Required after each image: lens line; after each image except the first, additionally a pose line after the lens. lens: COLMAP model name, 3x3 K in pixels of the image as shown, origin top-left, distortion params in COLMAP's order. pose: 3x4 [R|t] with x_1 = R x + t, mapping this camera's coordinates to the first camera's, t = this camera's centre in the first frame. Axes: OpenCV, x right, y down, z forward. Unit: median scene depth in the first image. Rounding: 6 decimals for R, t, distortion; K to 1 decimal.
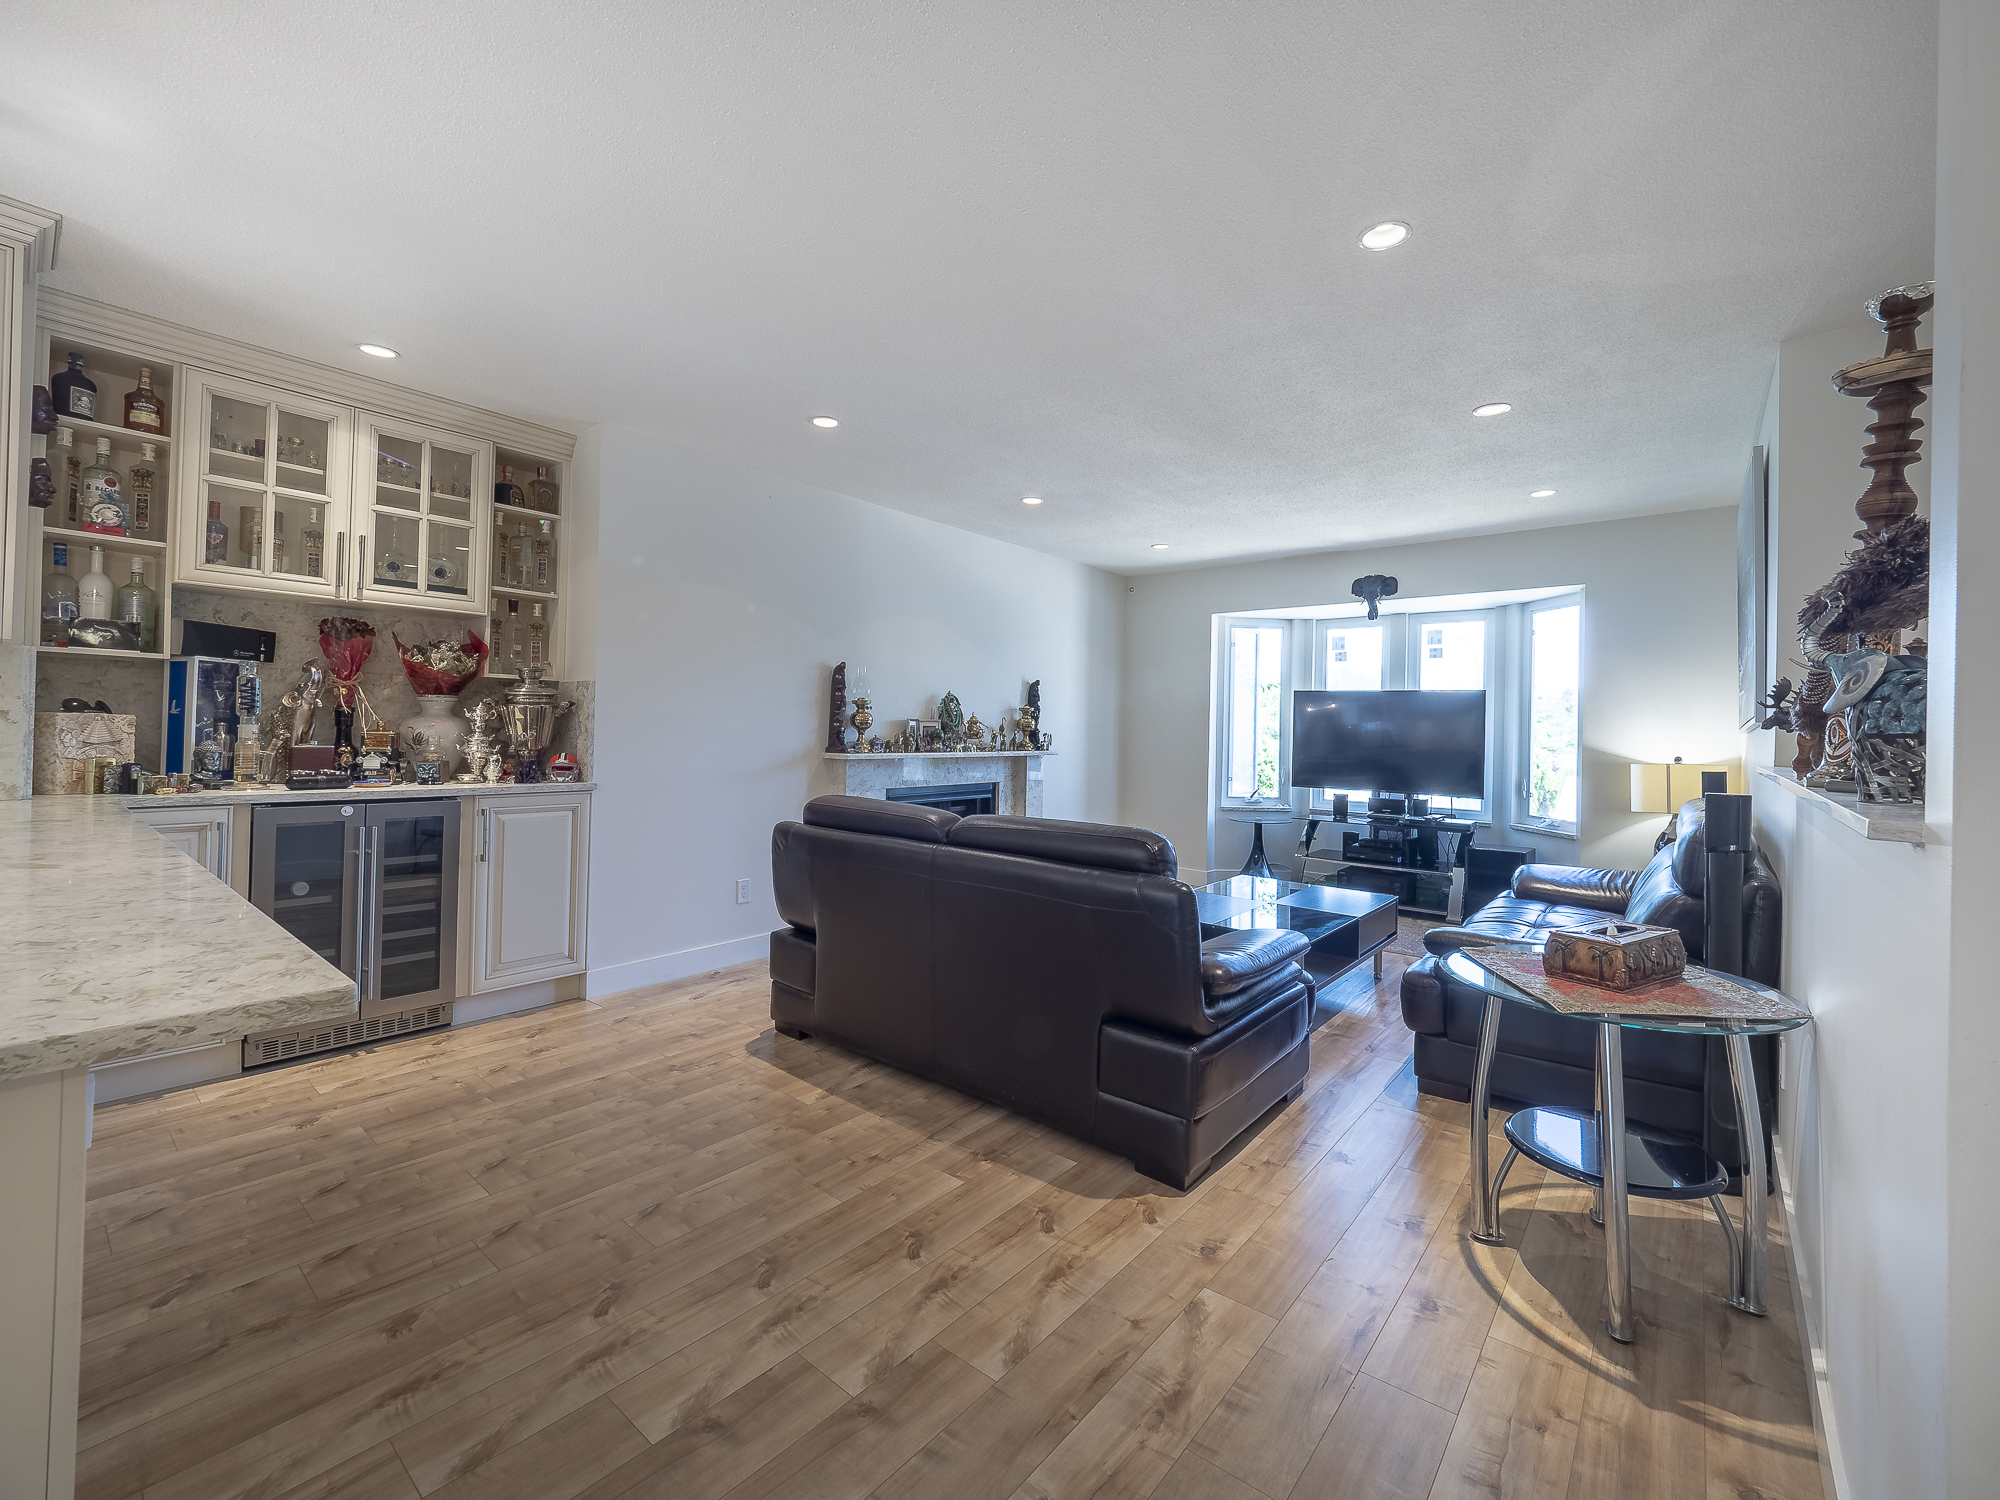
lens RADIAL K [[844.6, 0, 1002.1], [0, 844.6, 719.9], [0, 0, 1]] dist [-0.005947, -0.000397]
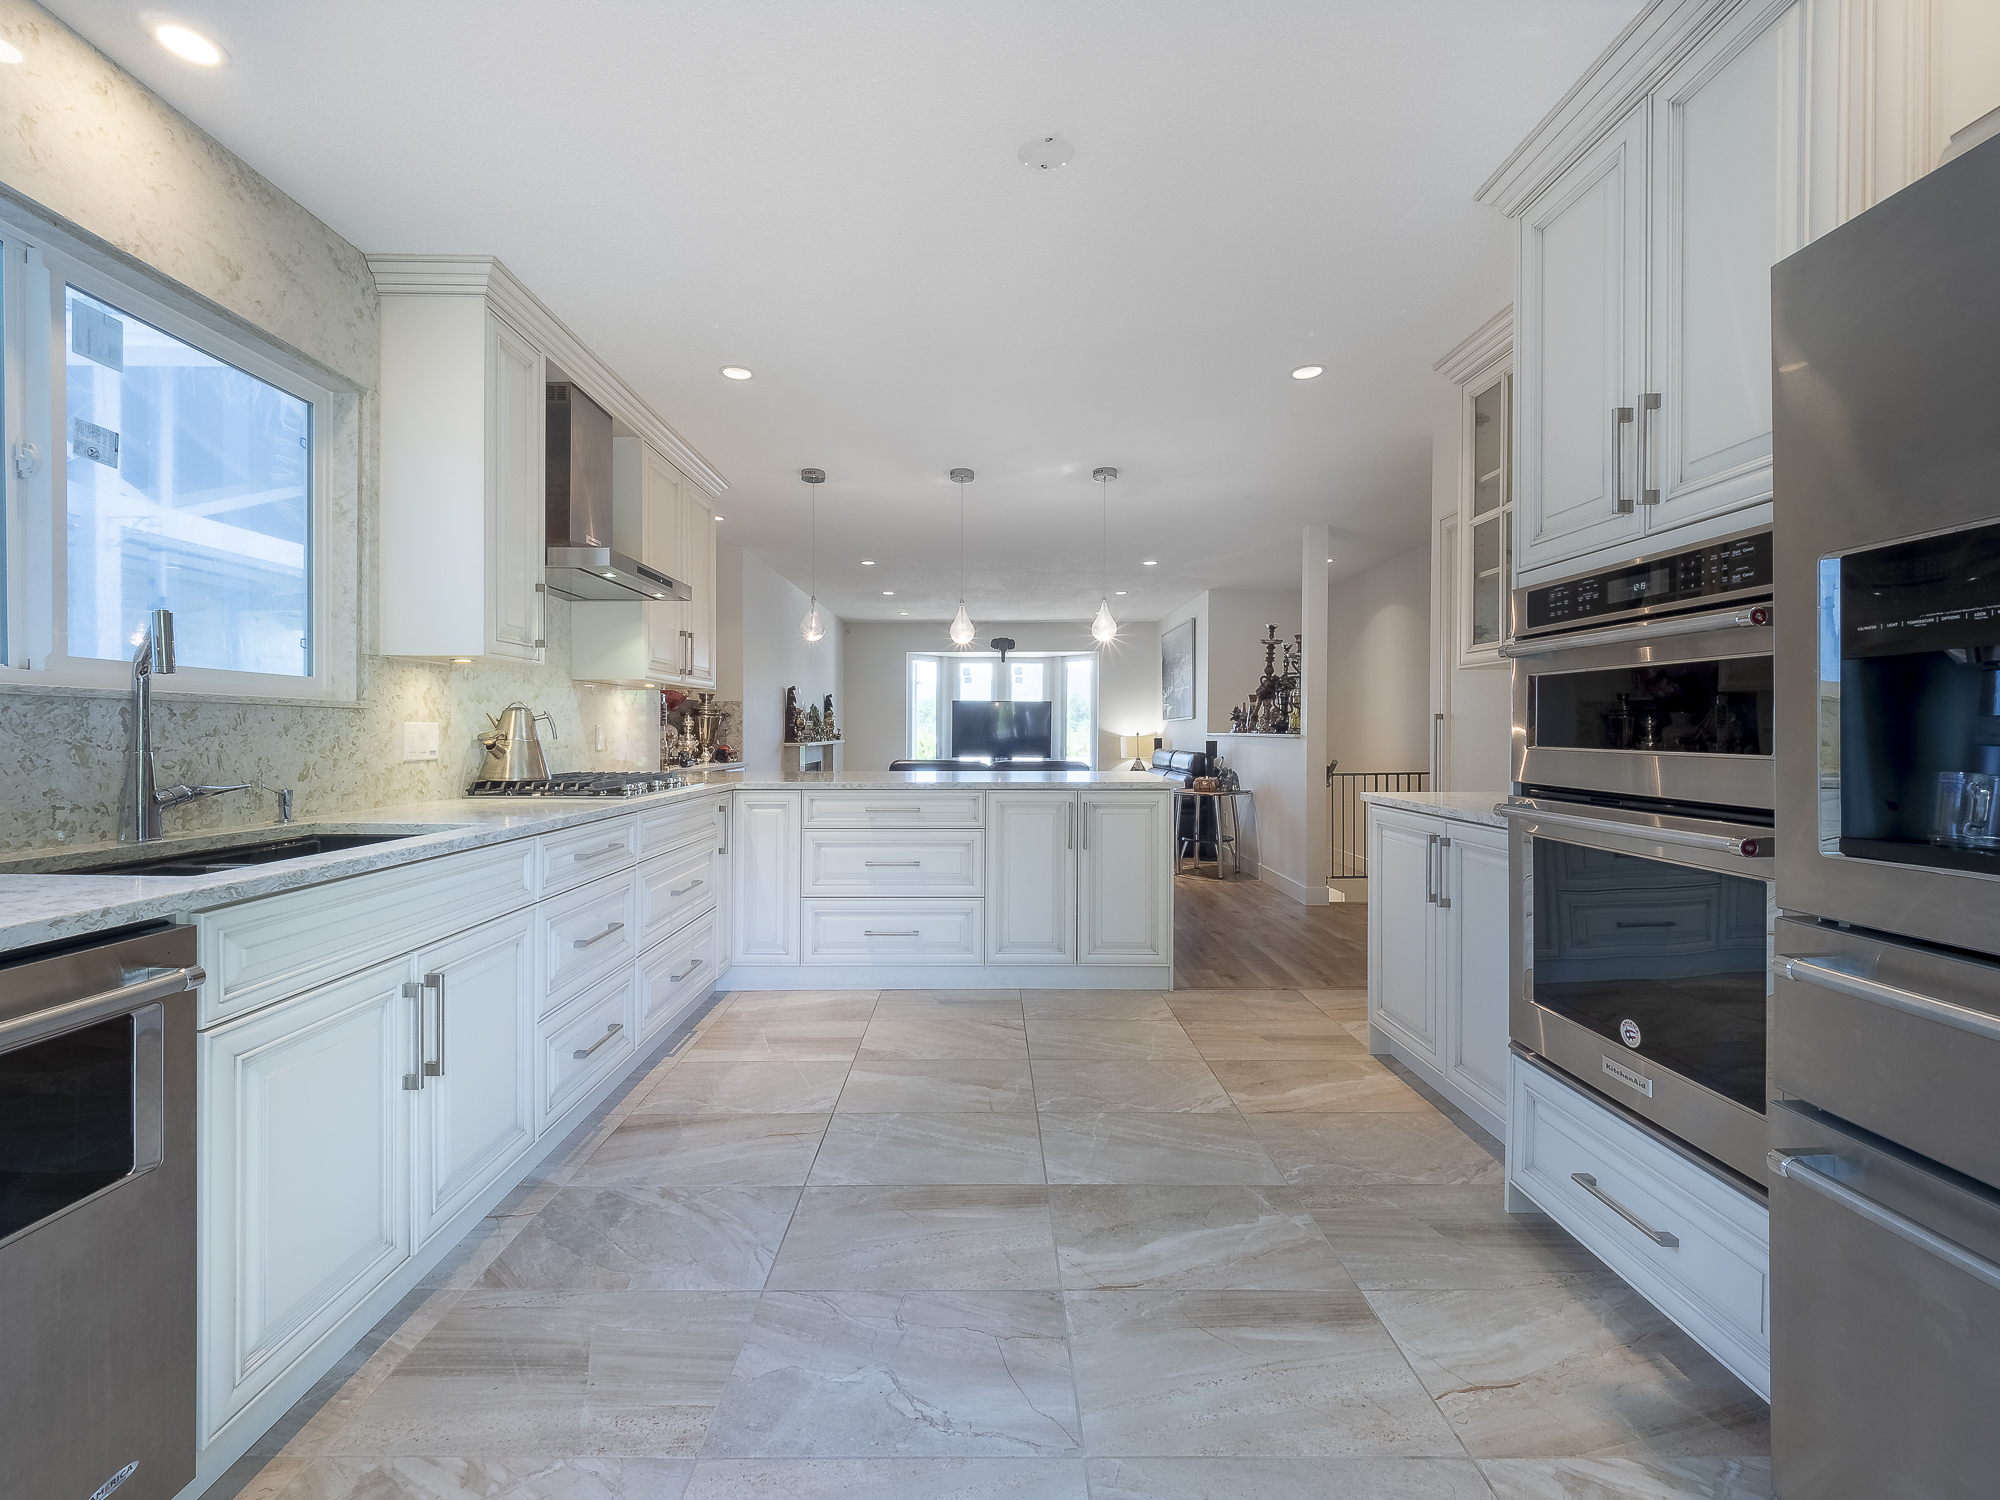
lens RADIAL K [[848.6, 0, 980.1], [0, 848.6, 745.0], [0, 0, 1]] dist [-0.000553, -0.000063]
pose [[0.773977, -0.033060, 0.632350, -1.499516], [0.008292, 0.999080, 0.042083, -0.035599], [-0.633160, -0.027327, 0.773539, -0.761812]]
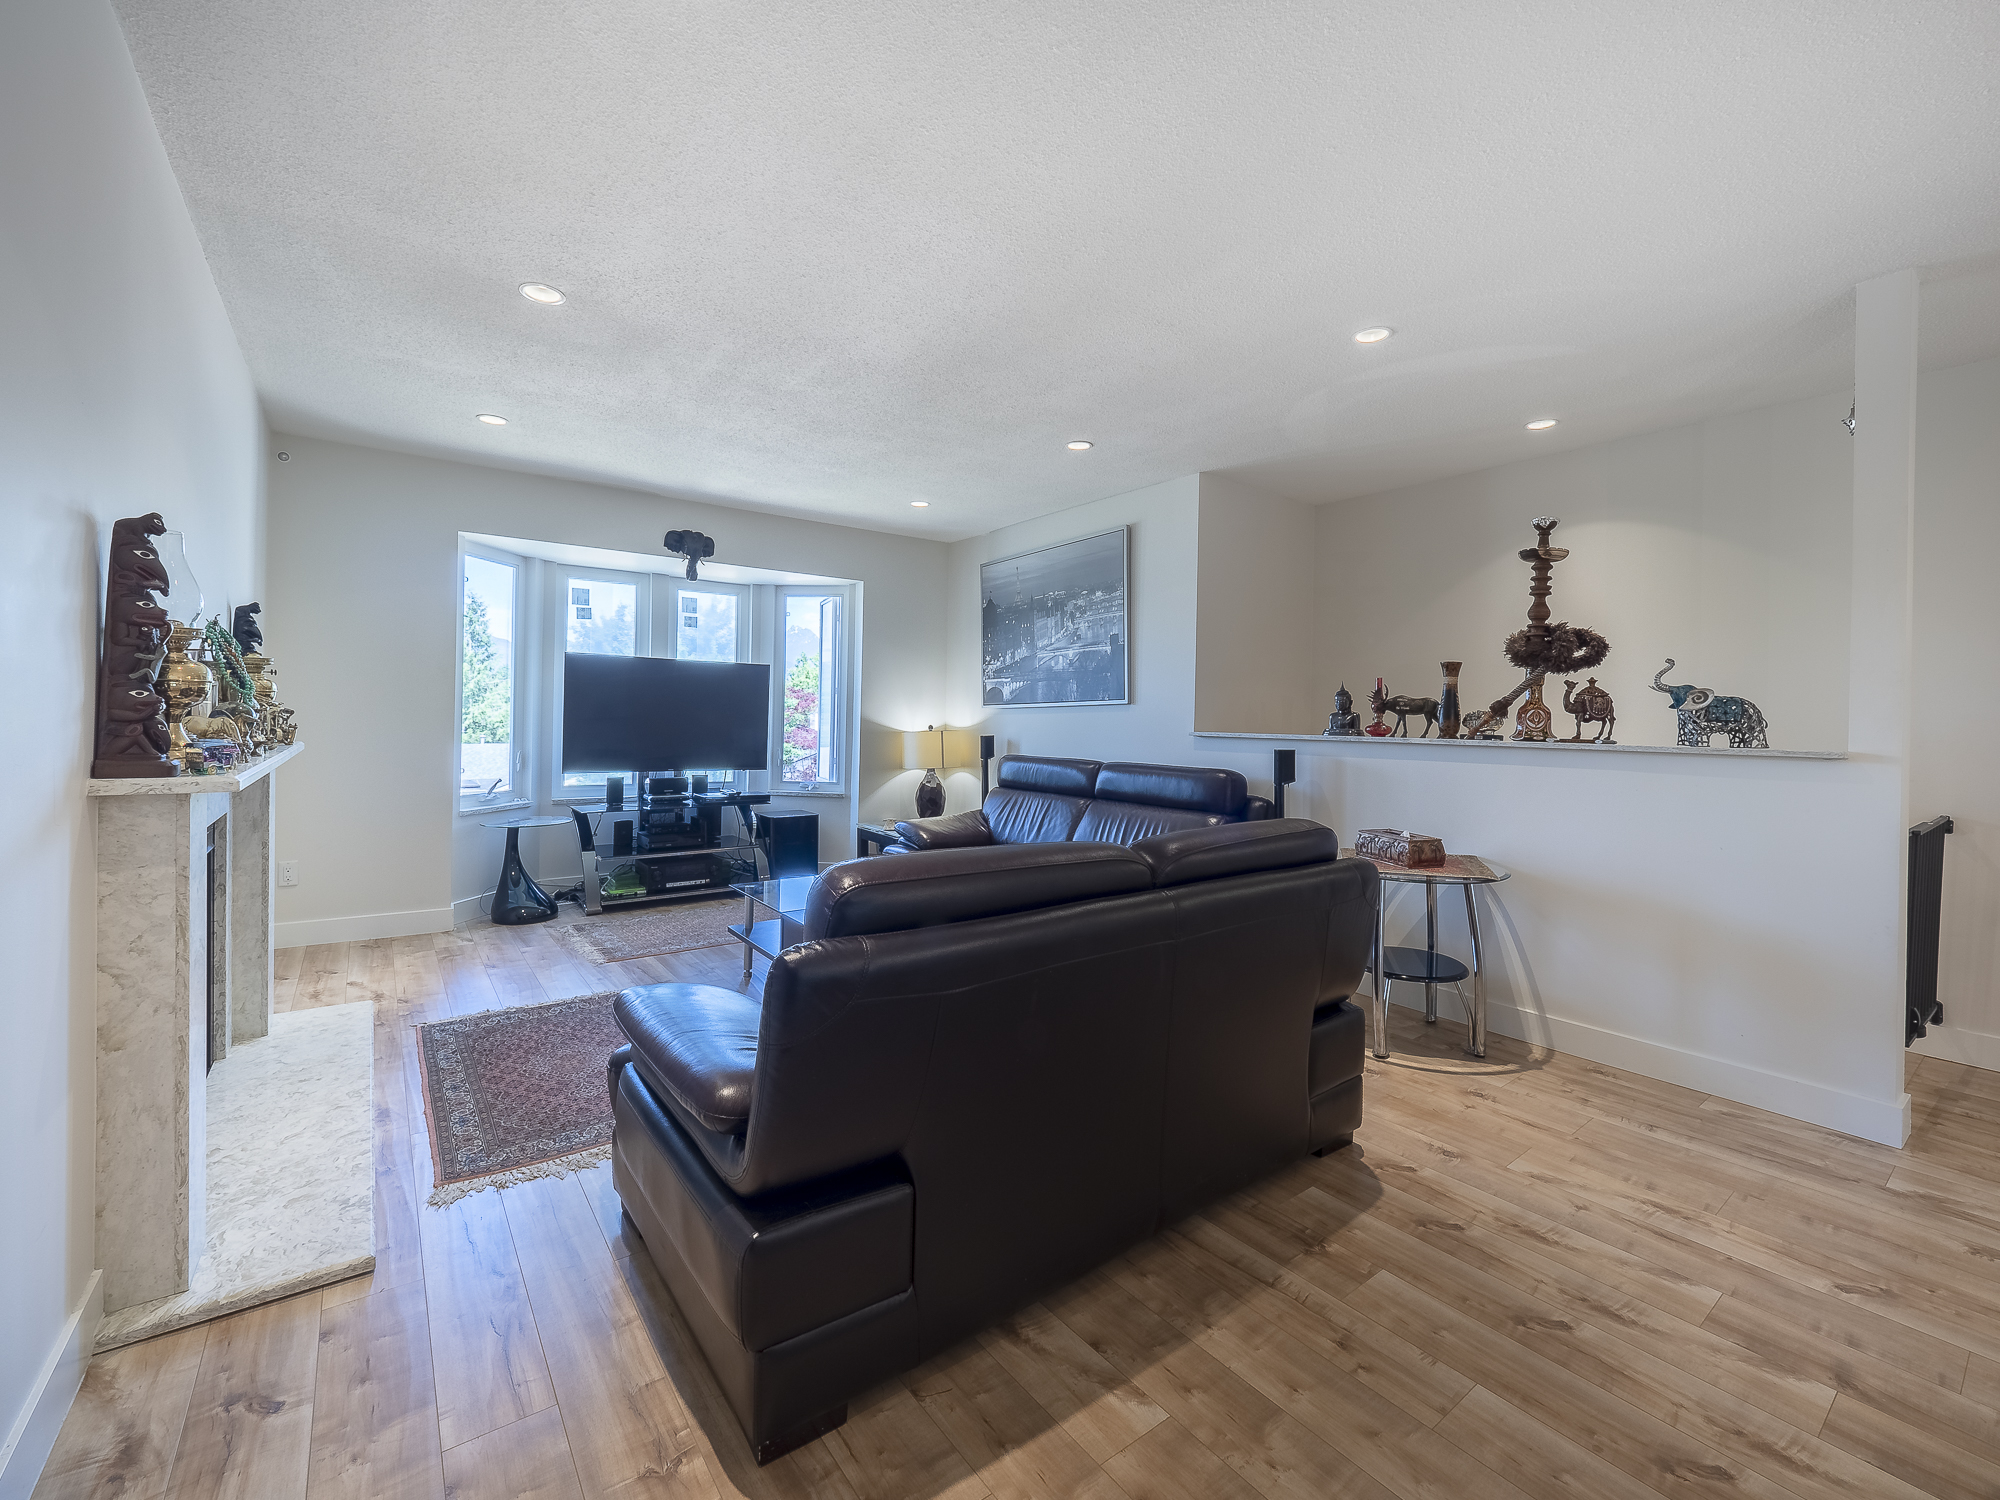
lens RADIAL K [[844.6, 0, 1002.1], [0, 844.6, 719.9], [0, 0, 1]] dist [-0.005947, -0.000397]
pose [[0.231938, -0.019426, 0.972537, -0.714249], [-0.023661, 0.999392, 0.025605, -0.002548], [-0.972443, -0.028950, 0.231338, 0.918252]]
